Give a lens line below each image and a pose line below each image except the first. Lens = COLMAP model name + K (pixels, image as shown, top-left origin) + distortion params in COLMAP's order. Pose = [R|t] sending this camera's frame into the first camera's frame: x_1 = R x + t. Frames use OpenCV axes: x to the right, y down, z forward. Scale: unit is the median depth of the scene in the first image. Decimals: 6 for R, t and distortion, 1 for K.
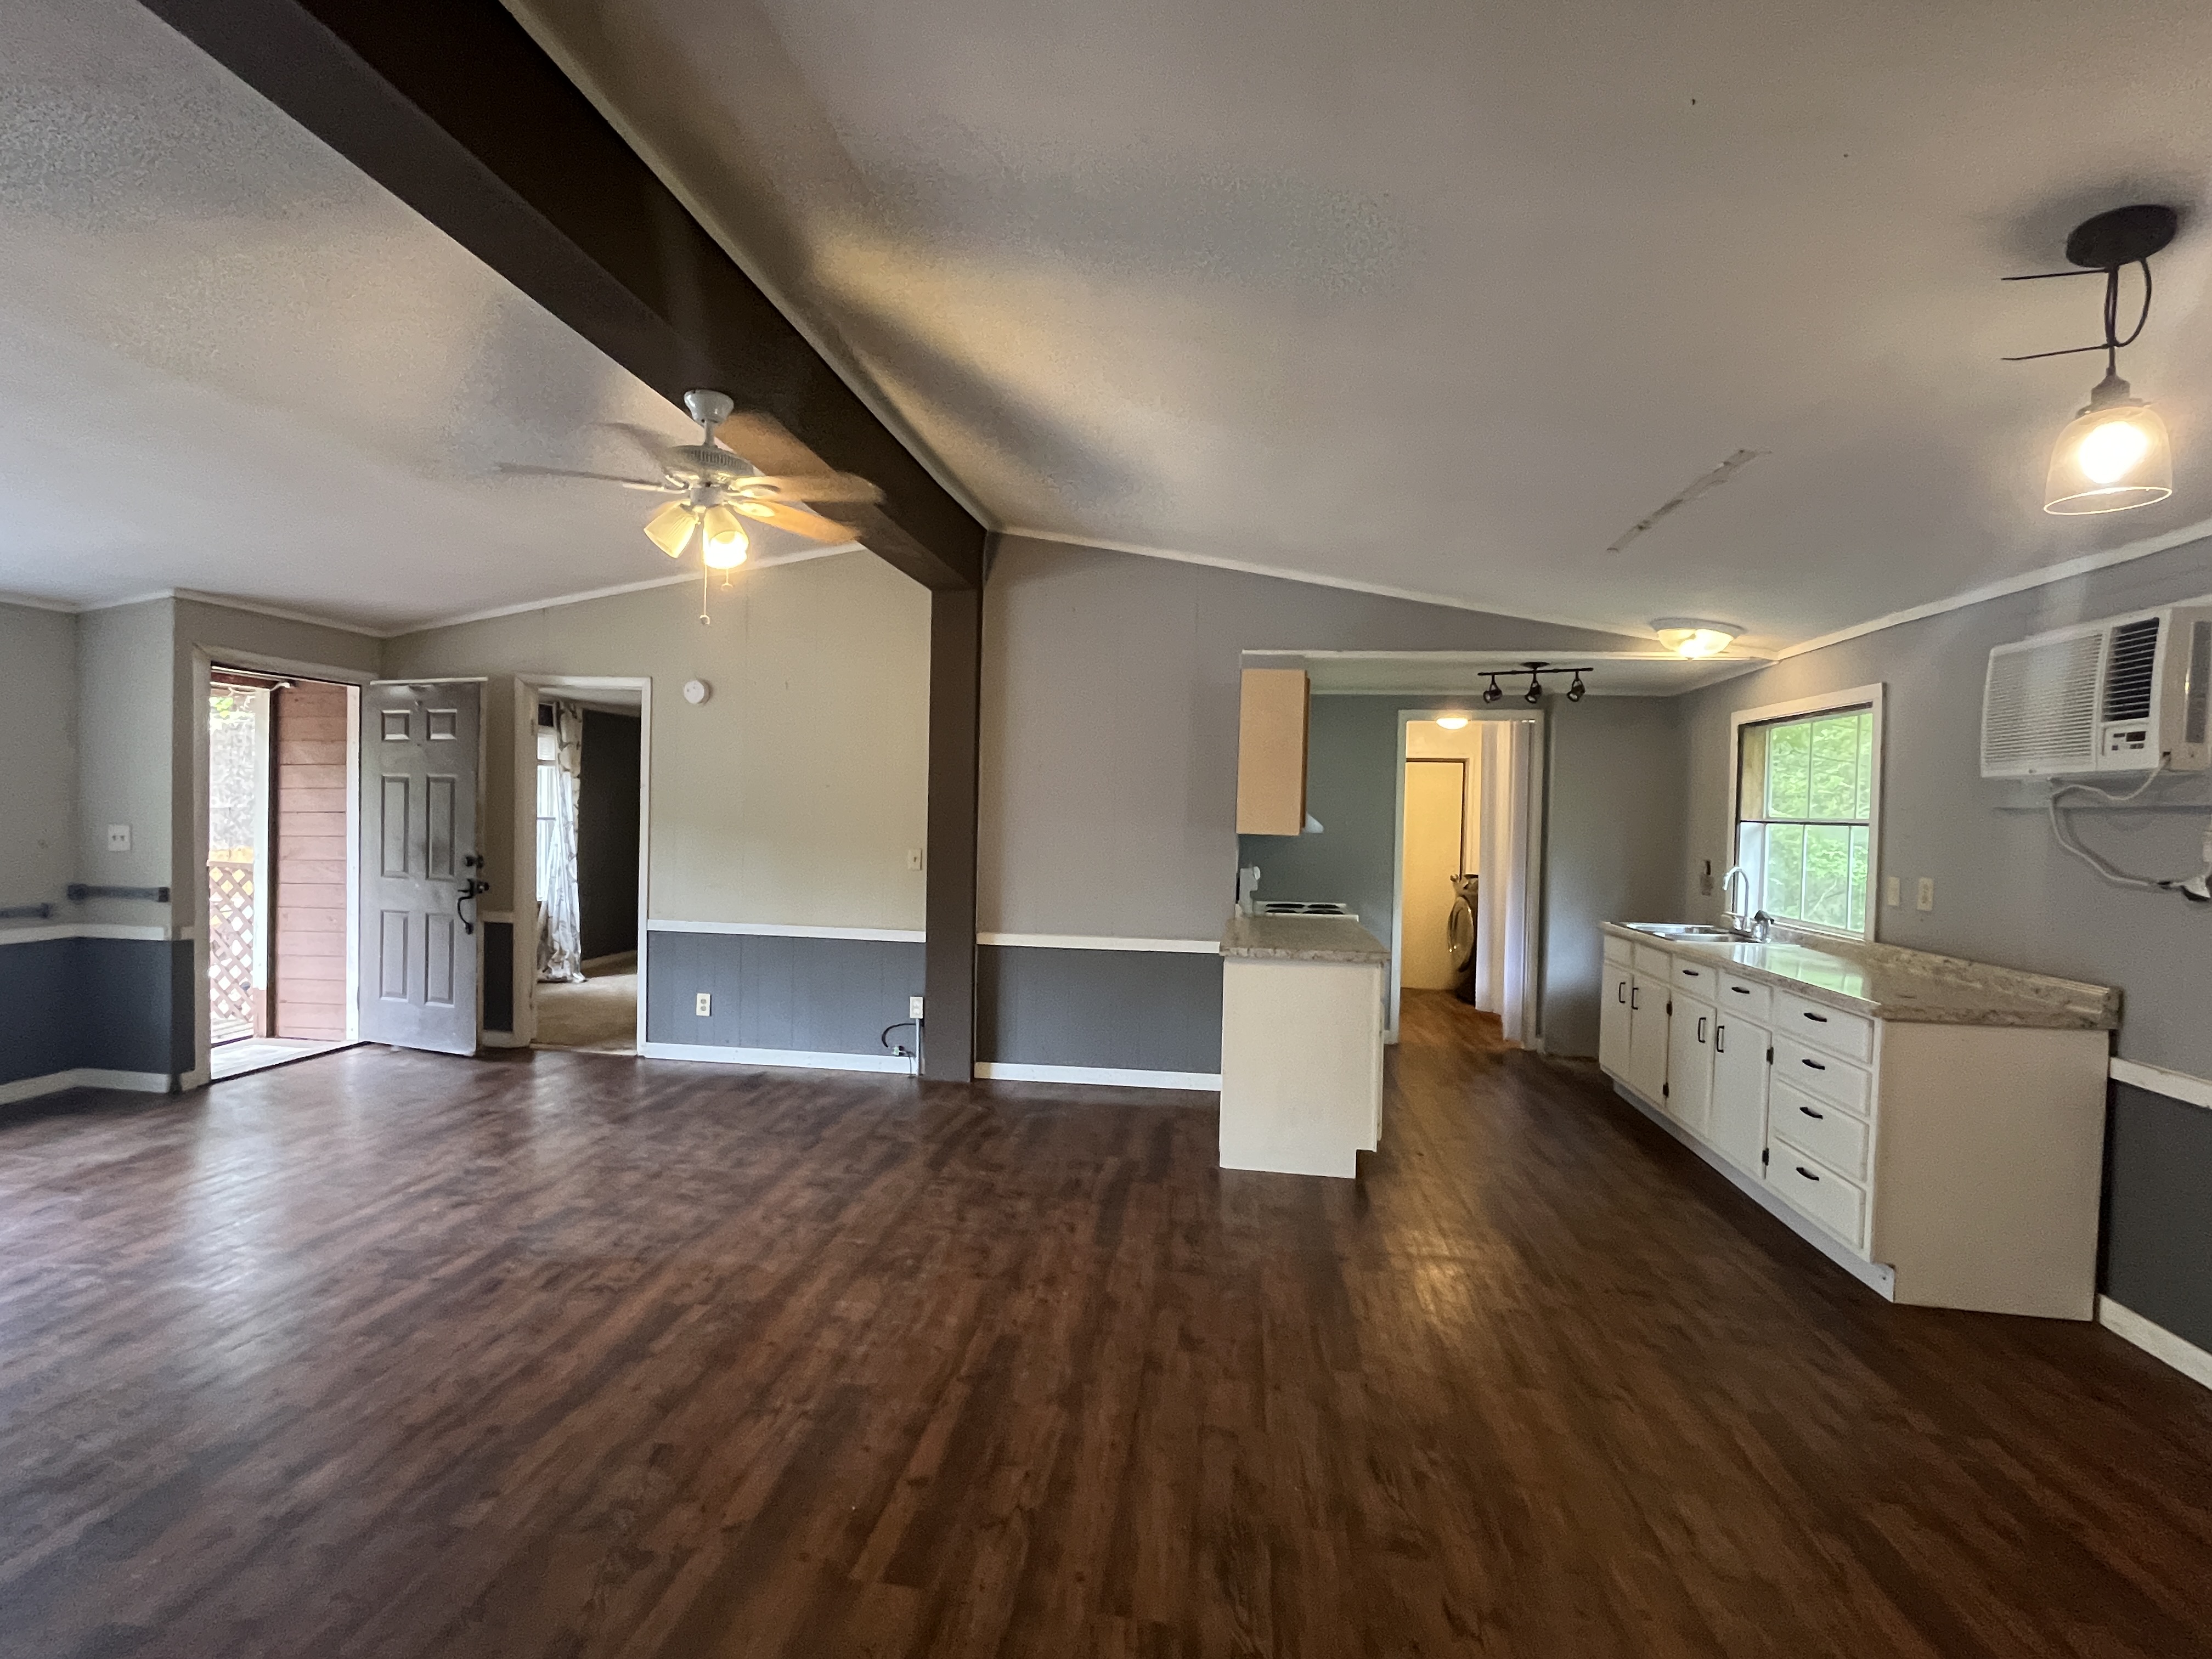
lens RADIAL K [[1036.3, 0, 1107.9], [0, 1036.3, 834.8], [0, 0, 1]] dist [-0.004213, -0.000056]
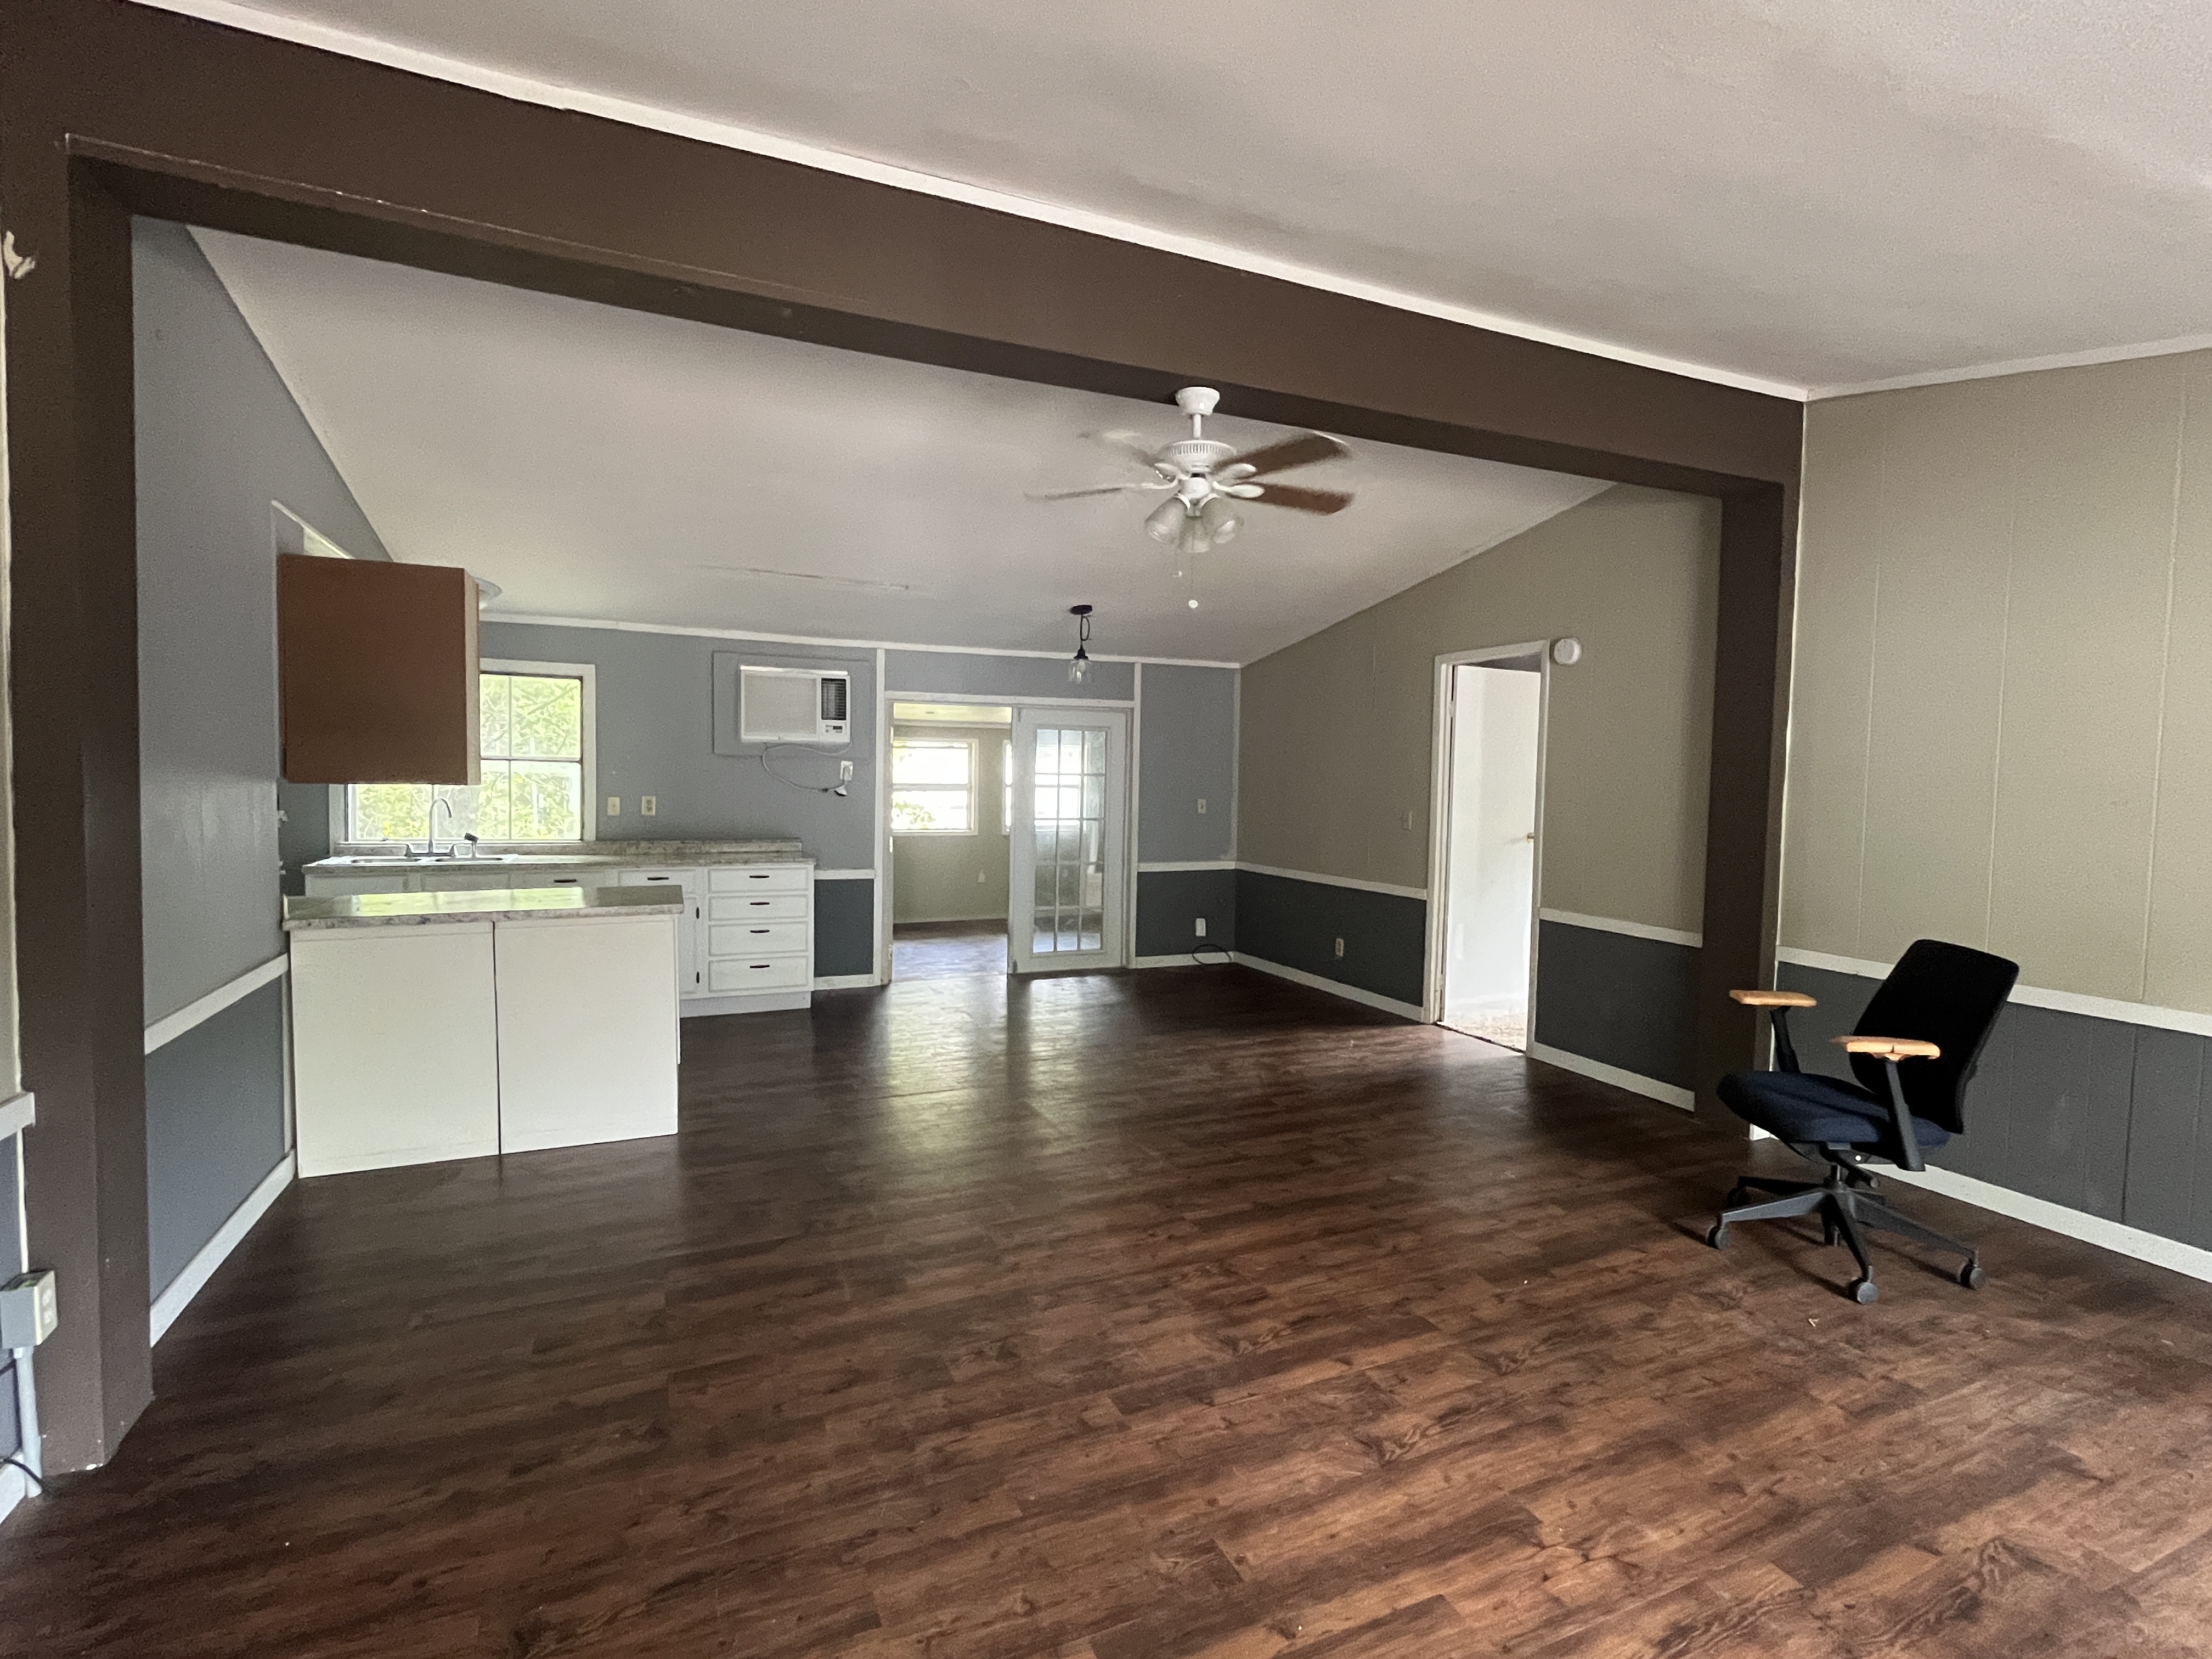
lens RADIAL K [[1036.3, 0, 1104.3], [0, 1036.3, 826.4], [0, 0, 1]] dist [-0.004213, -0.000056]
pose [[-0.527516, -0.073683, 0.846343, -0.662970], [-0.012834, 0.996809, 0.078784, -0.032058], [-0.849448, 0.030698, -0.526779, 0.863837]]
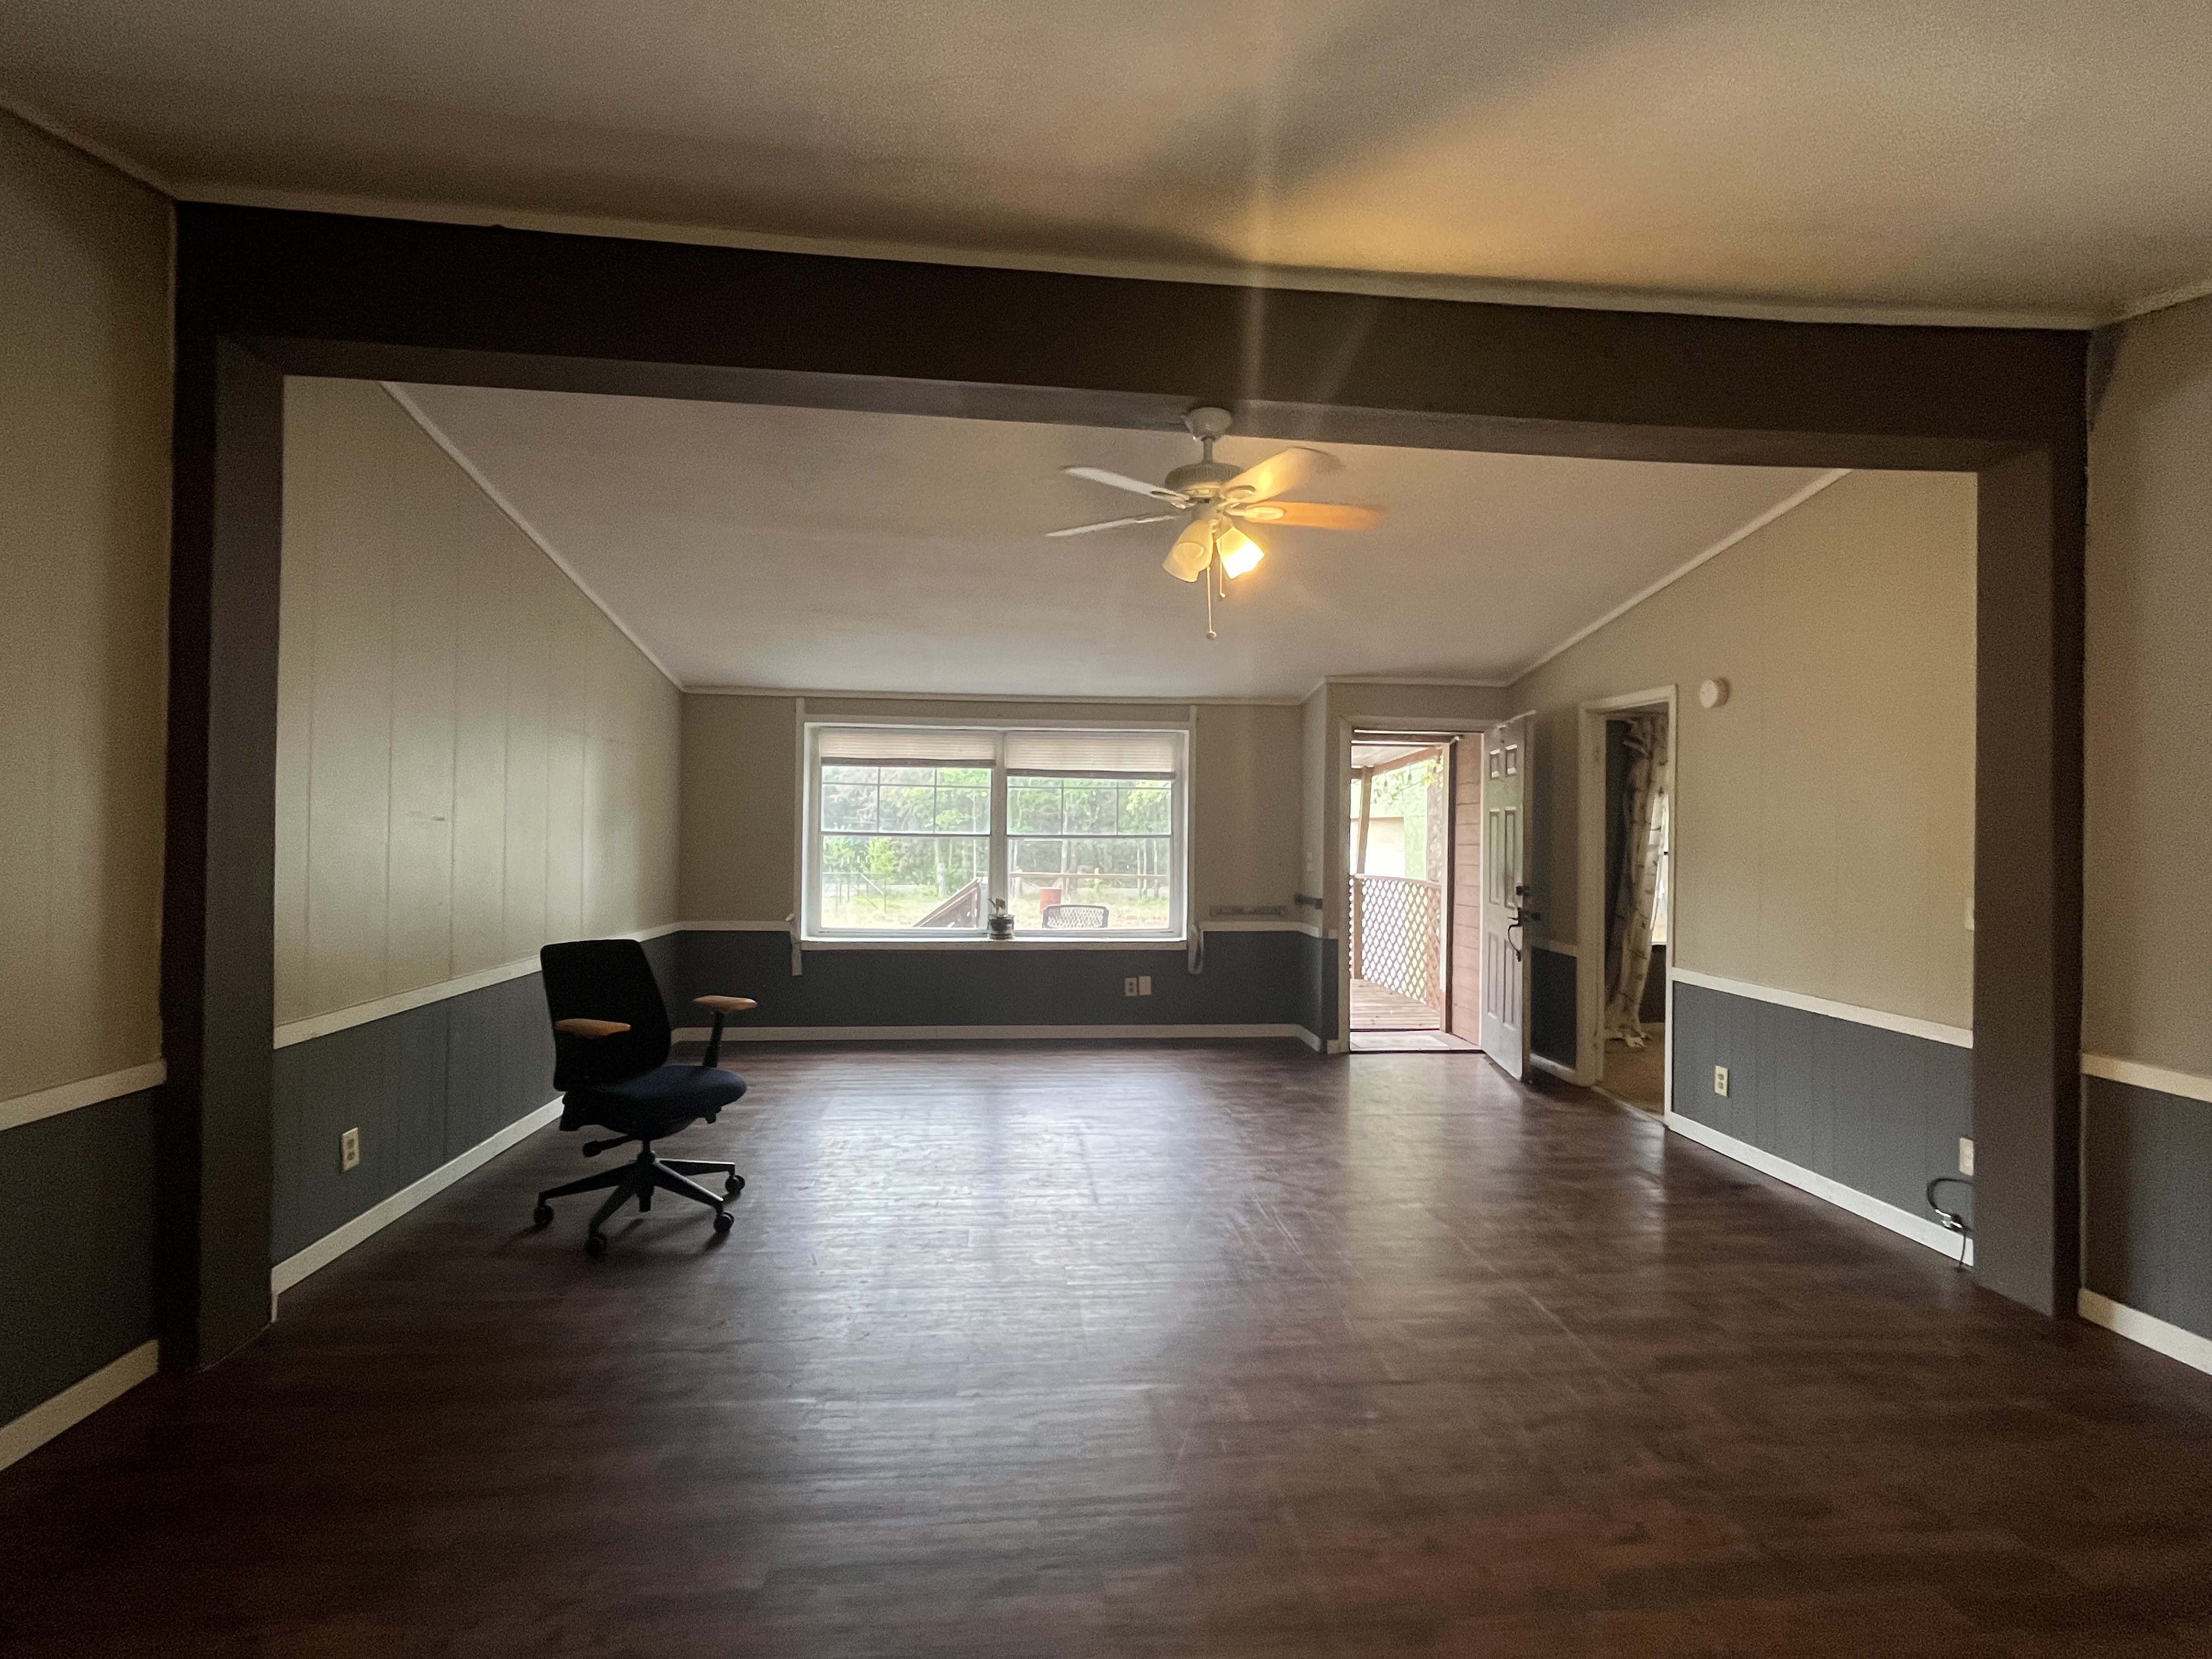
lens RADIAL K [[1036.3, 0, 1103.9], [0, 1036.3, 831.3], [0, 0, 1]] dist [-0.004213, -0.000056]
pose [[0.220060, -0.019548, -0.975290, 0.300663], [-0.028437, 0.999246, -0.026445, 0.006161], [0.975072, 0.033553, 0.219338, 0.367059]]
